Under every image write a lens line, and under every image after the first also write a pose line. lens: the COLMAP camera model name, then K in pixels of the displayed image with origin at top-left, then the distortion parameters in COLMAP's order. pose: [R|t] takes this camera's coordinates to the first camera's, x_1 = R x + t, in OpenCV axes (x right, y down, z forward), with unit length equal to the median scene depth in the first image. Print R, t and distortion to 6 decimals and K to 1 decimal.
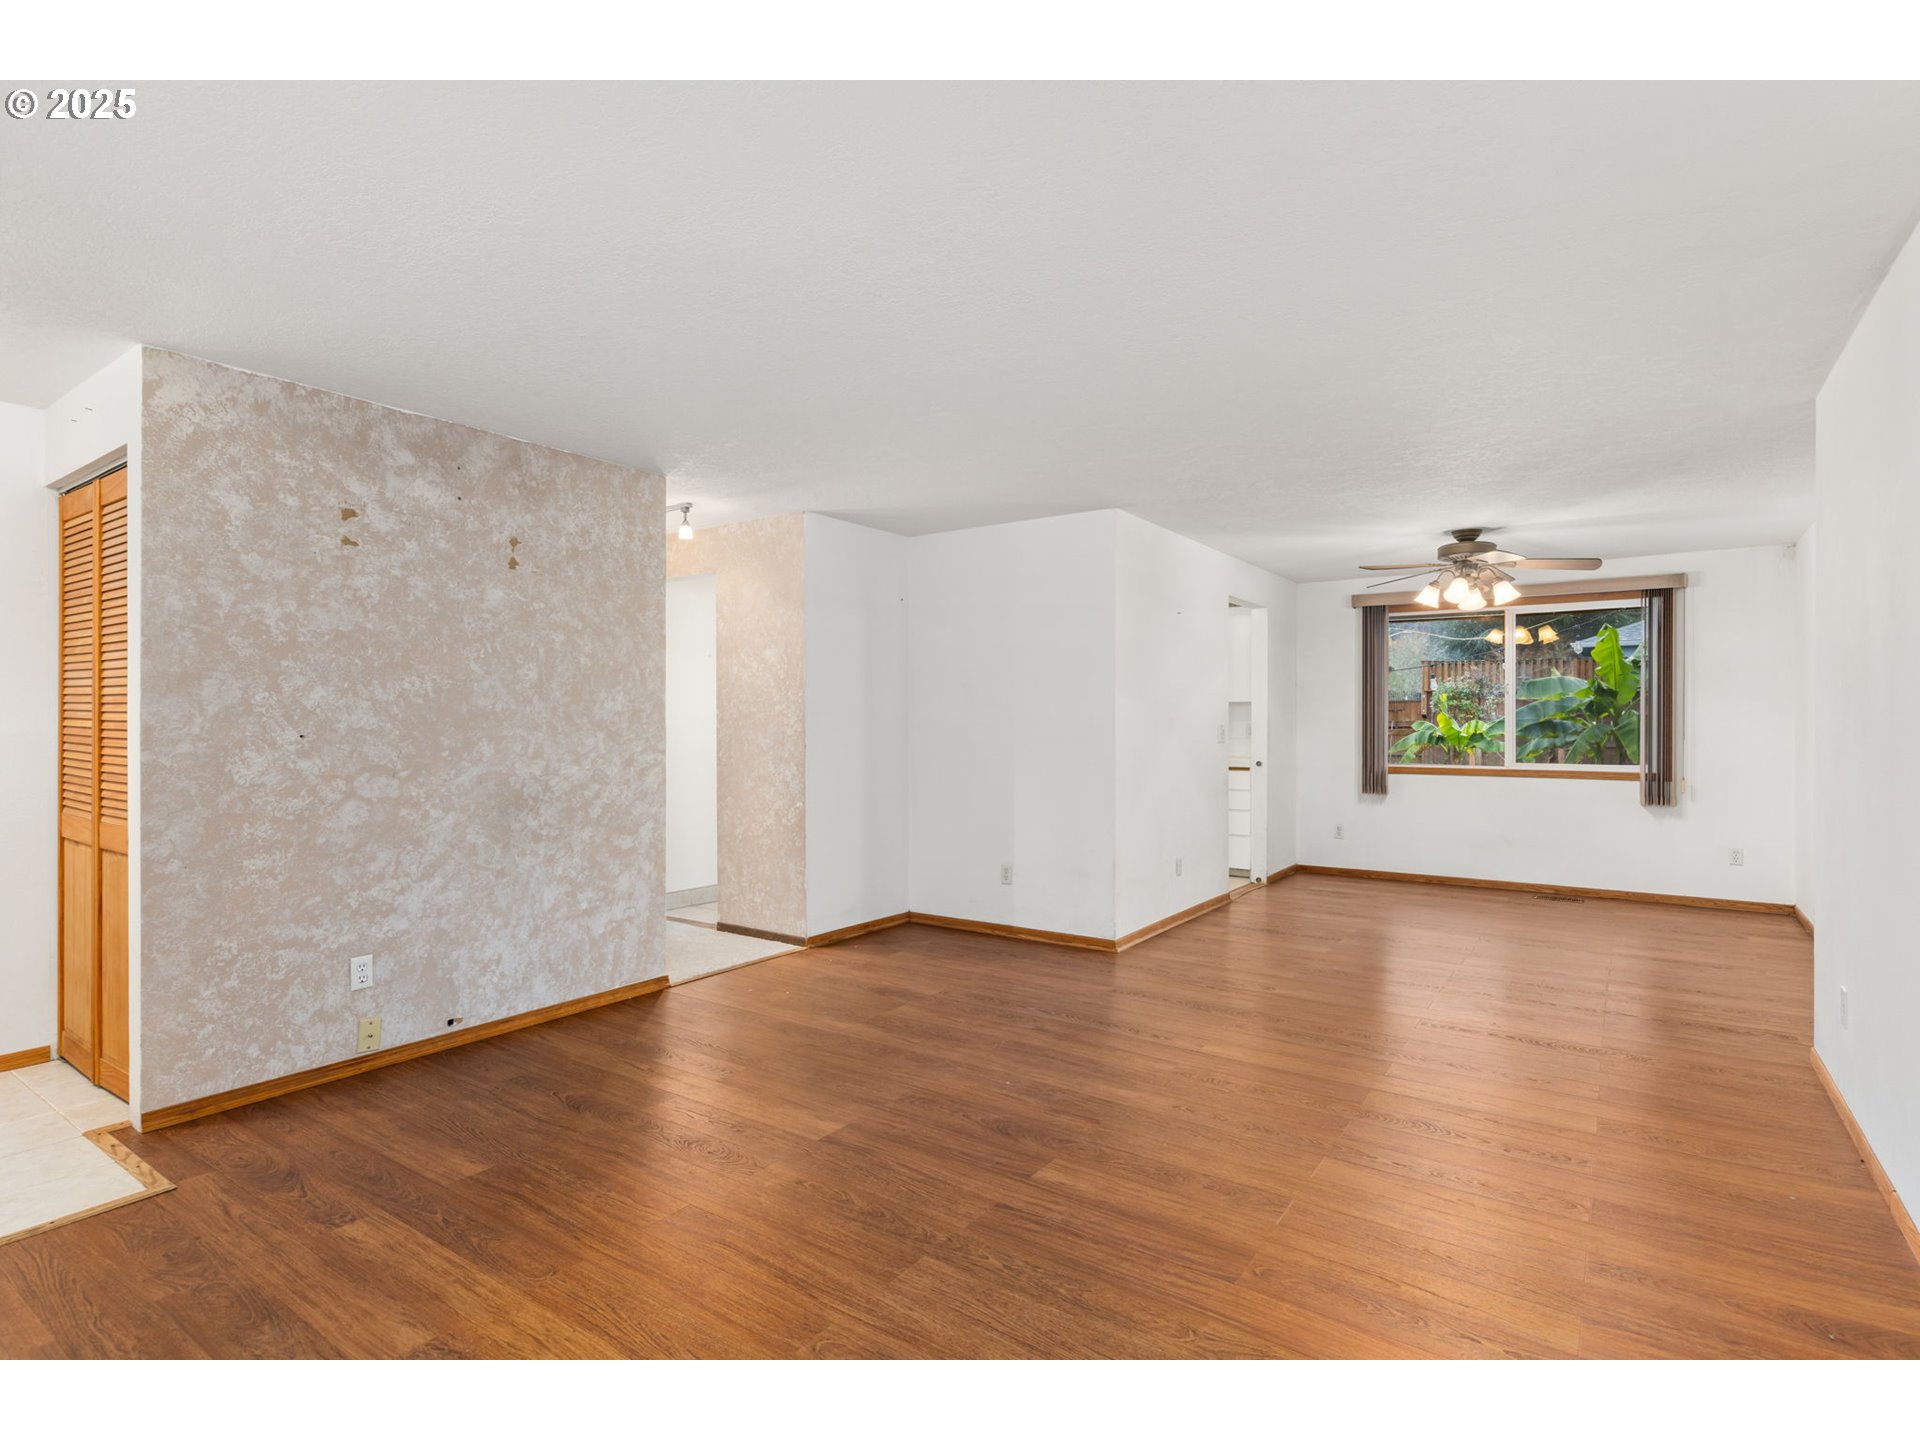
lens RADIAL K [[961.2, 0, 962.3], [0, 961.2, 724.2], [0, 0, 1]] dist [-0.001470, 0.000439]
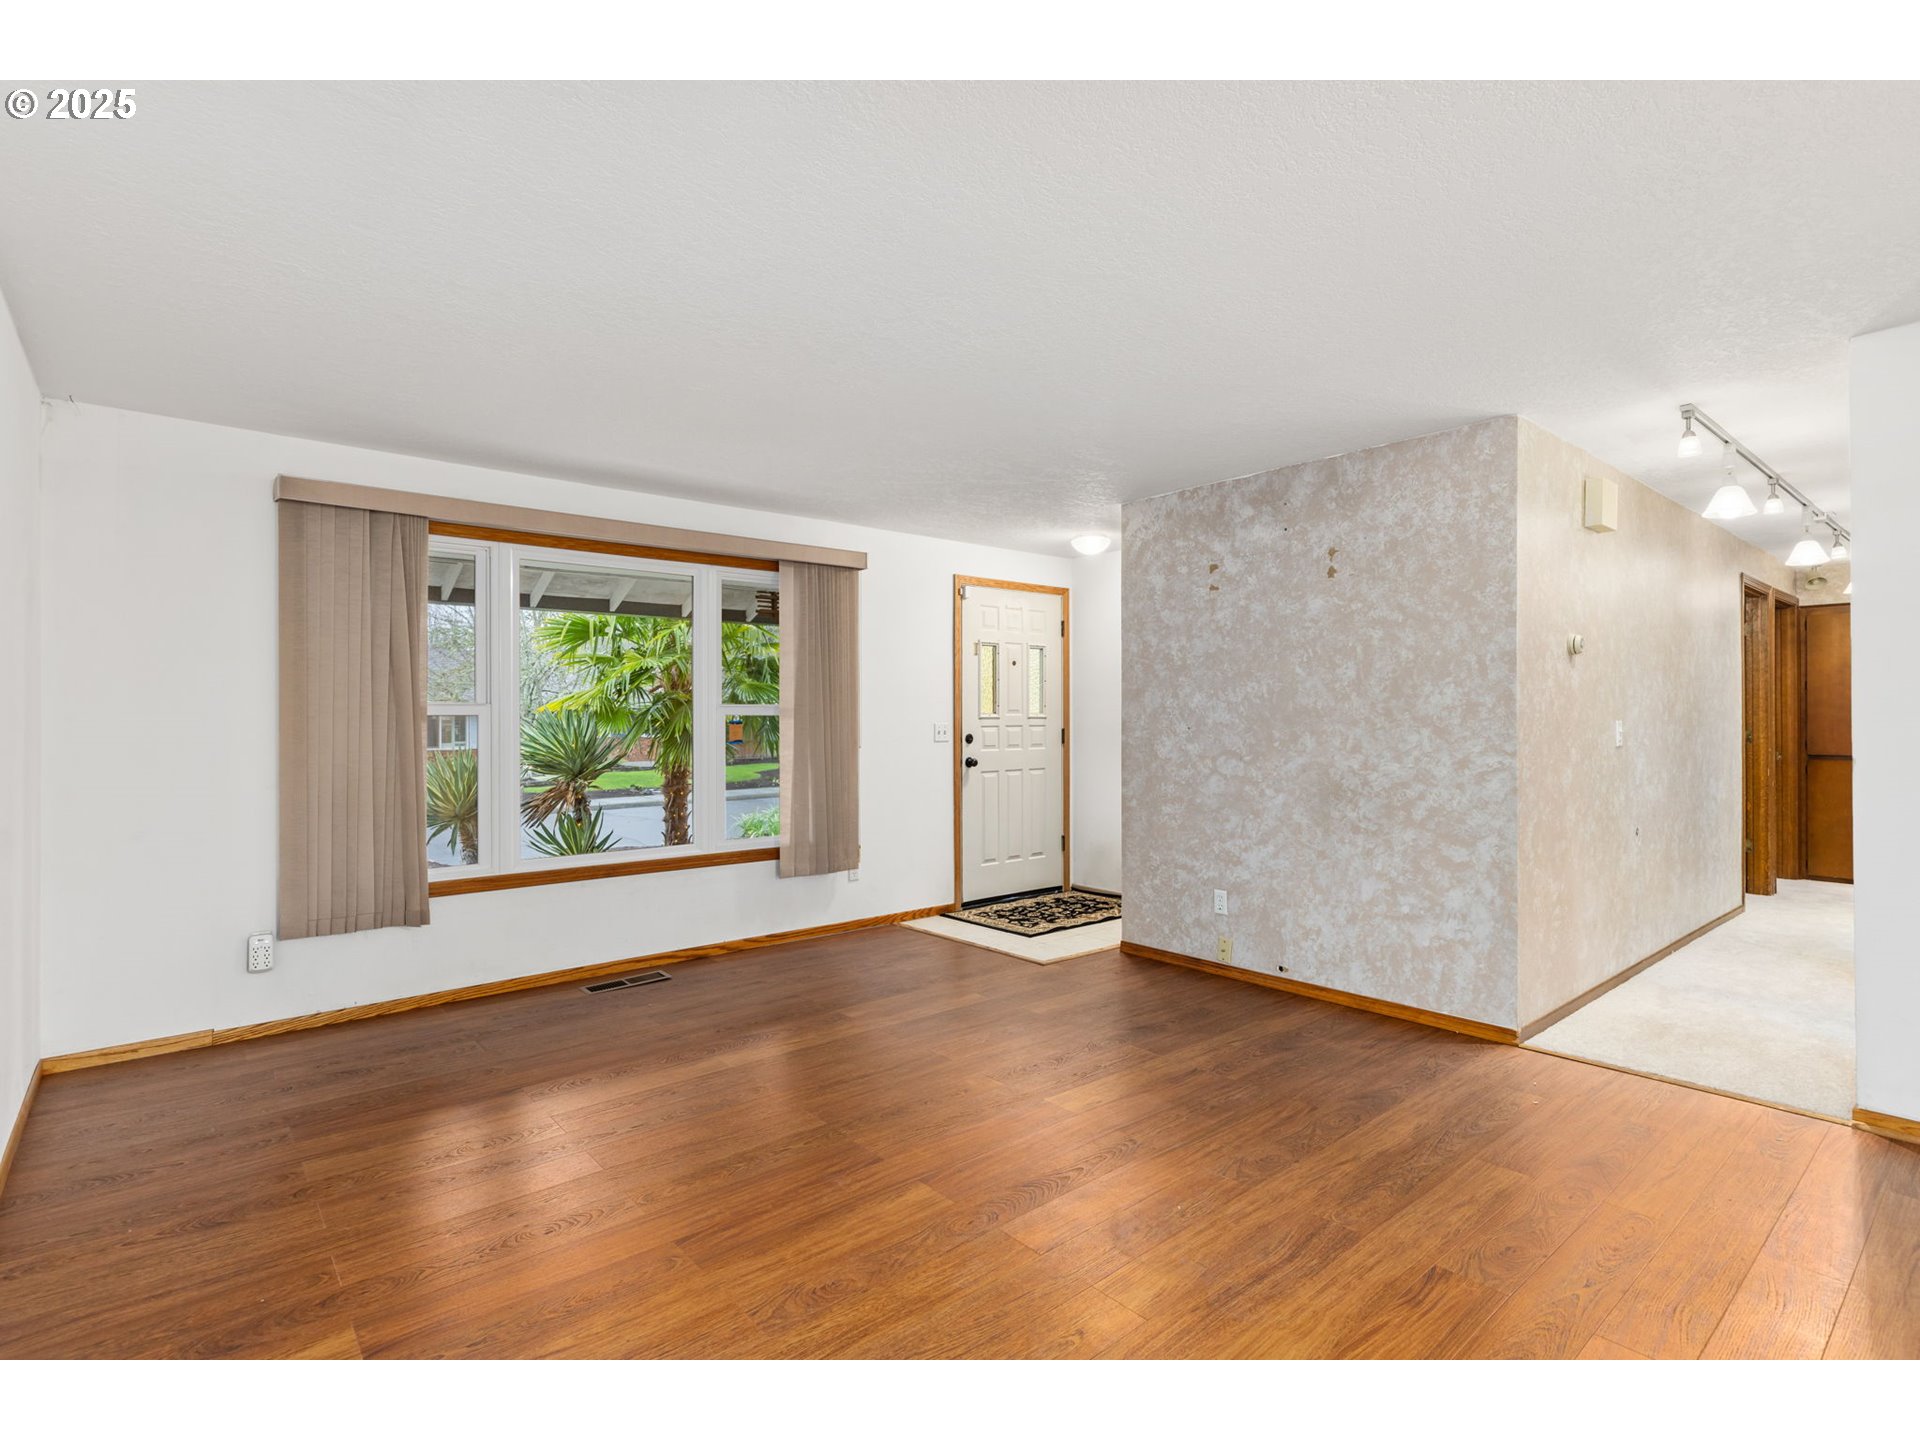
lens RADIAL K [[941.8, 0, 956.1], [0, 941.8, 715.1], [0, 0, 1]] dist [-0.002037, 0.000070]
pose [[-0.257904, -0.001986, -0.966169, 0.621418], [0.000616, 0.999997, -0.002220, -0.003148], [0.966170, -0.001167, -0.257902, 0.801304]]
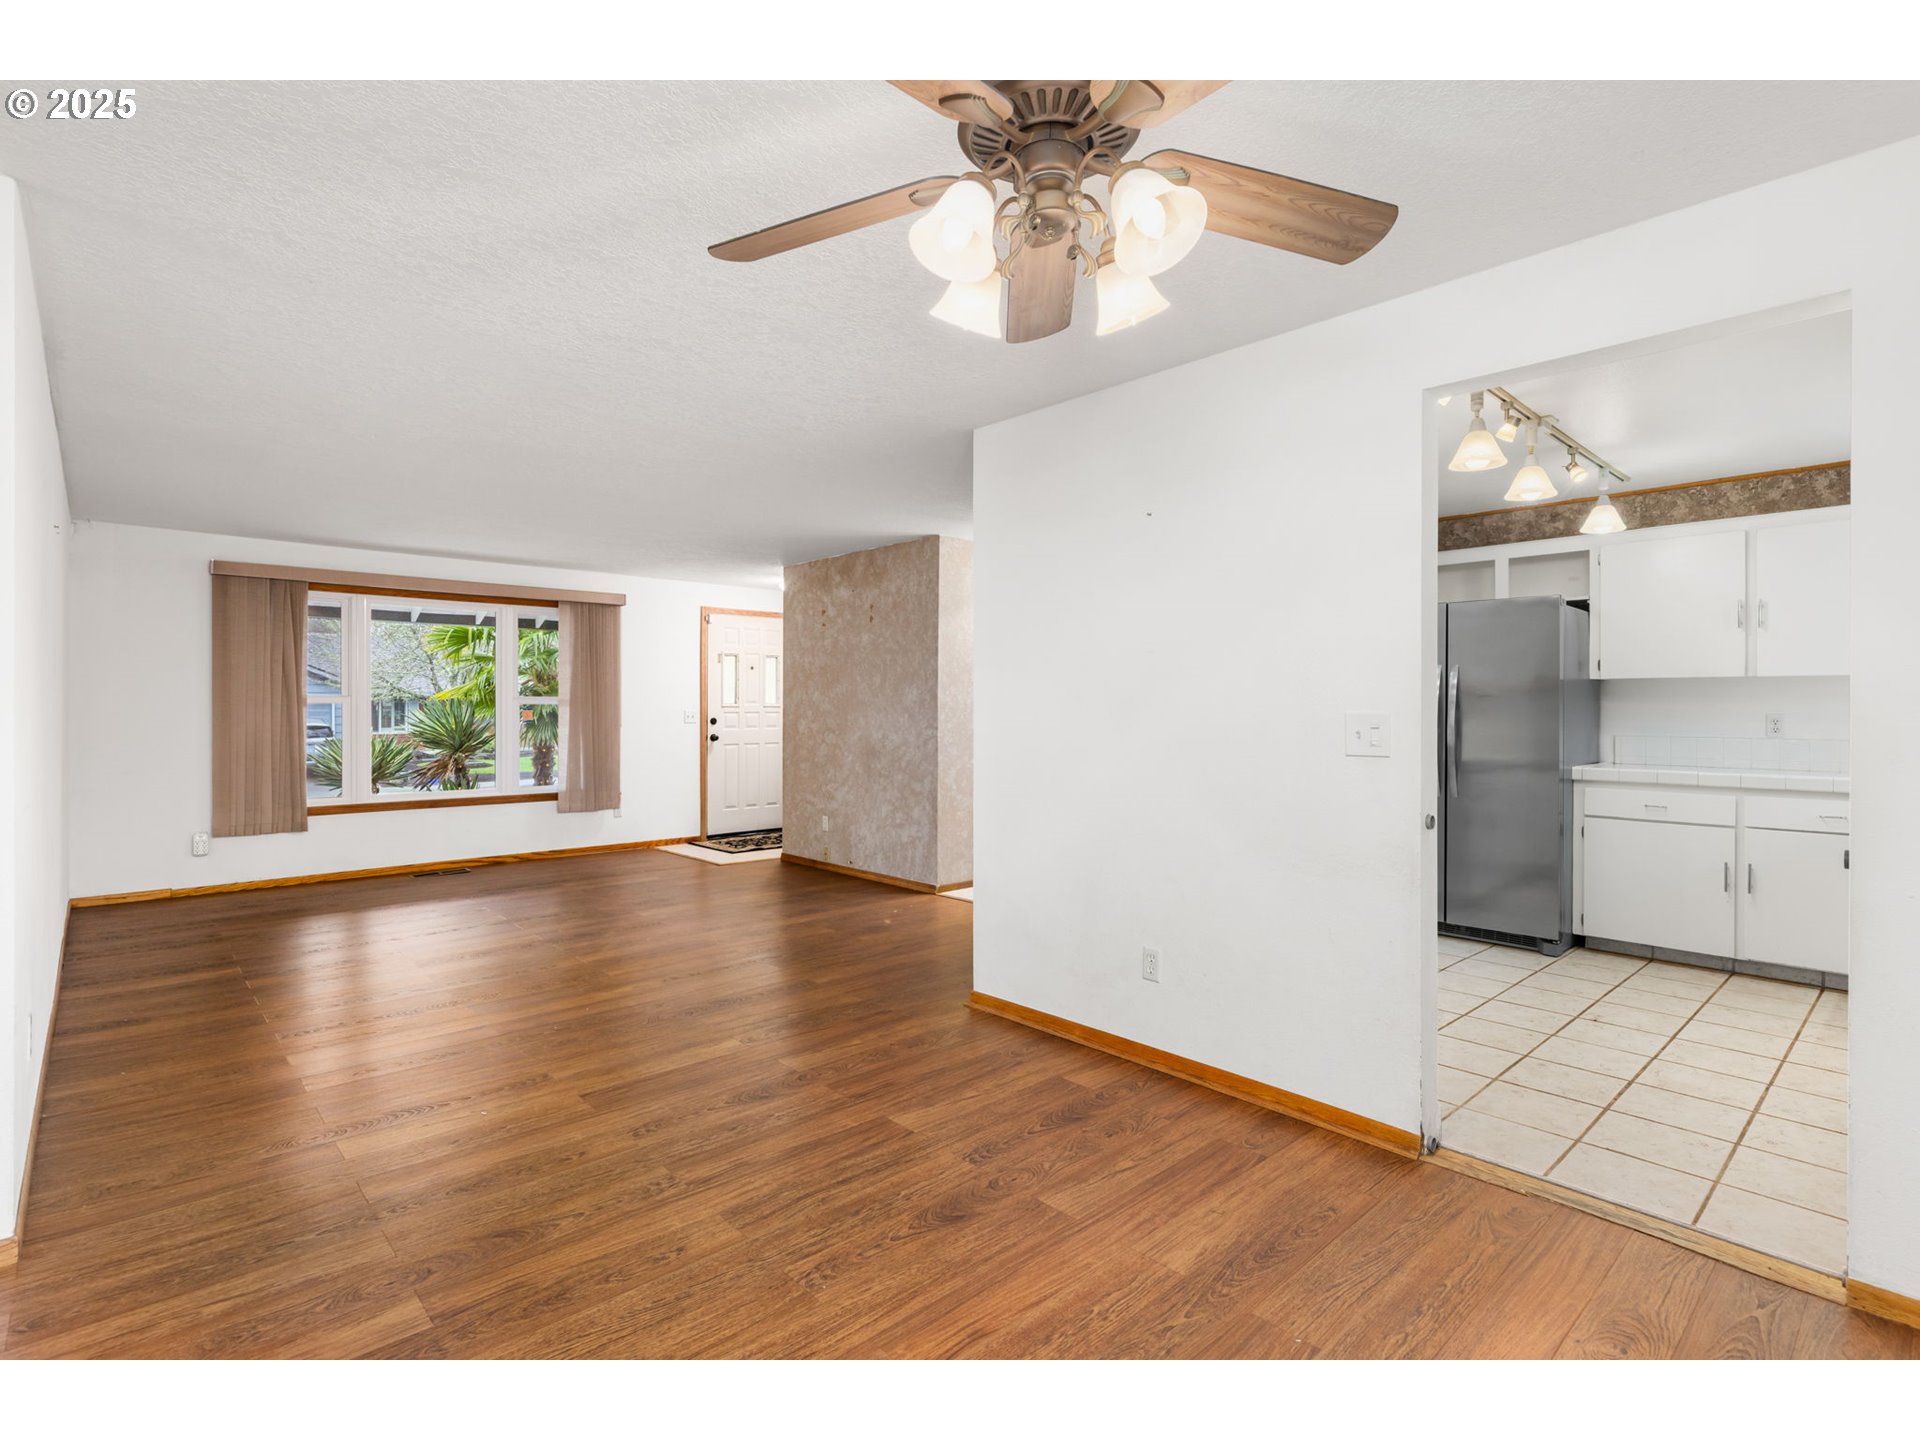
lens RADIAL K [[935.3, 0, 957.5], [0, 935.3, 712.3], [0, 0, 1]] dist [-0.002617, 0.000245]
pose [[-0.218342, 0.004119, -0.975864, 1.109744], [-0.004821, 0.999974, 0.005299, -0.003010], [0.975860, 0.005862, -0.218317, 1.425638]]
